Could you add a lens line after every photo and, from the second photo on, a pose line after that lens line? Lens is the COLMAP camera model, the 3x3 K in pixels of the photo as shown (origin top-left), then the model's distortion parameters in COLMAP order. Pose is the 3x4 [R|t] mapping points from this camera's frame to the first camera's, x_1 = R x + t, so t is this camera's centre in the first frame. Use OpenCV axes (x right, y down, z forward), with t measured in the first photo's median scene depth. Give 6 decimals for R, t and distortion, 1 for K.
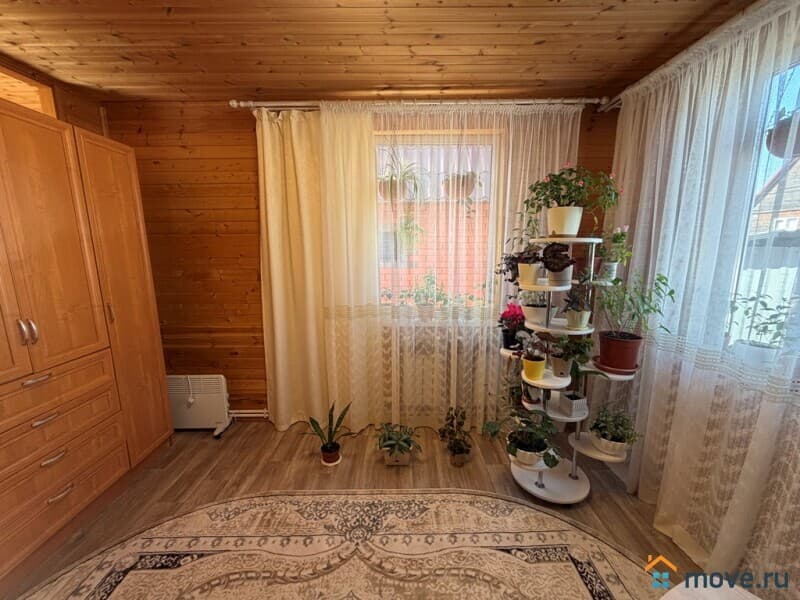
lens RADIAL K [[319.1, 0, 398.3], [0, 319.1, 300.4], [0, 0, 1]] dist [0.000426, -0.000137]
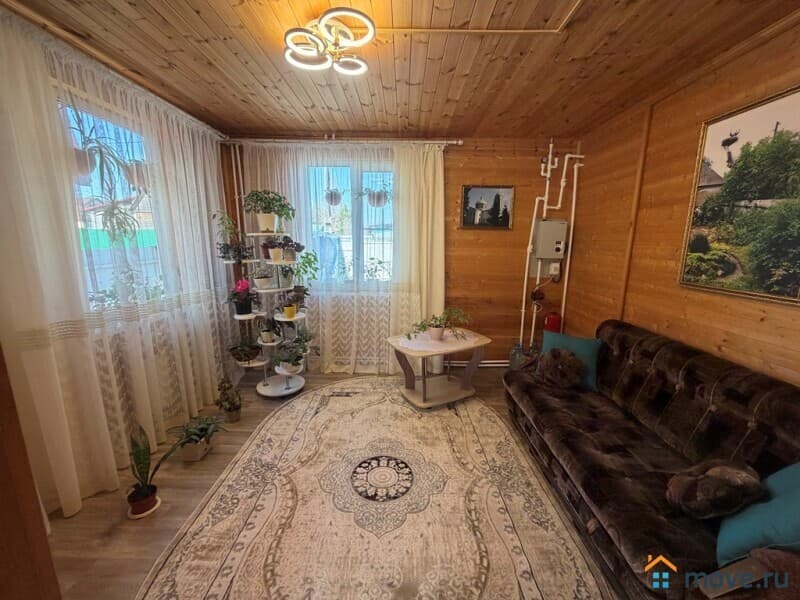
lens RADIAL K [[319.1, 0, 398.3], [0, 319.1, 300.4], [0, 0, 1]] dist [0.000426, -0.000137]
pose [[0.014652, -0.182189, 0.983154, -1.120238], [0.160156, 0.970993, 0.177548, -0.047371], [-0.986983, 0.154857, 0.043406, 0.344044]]
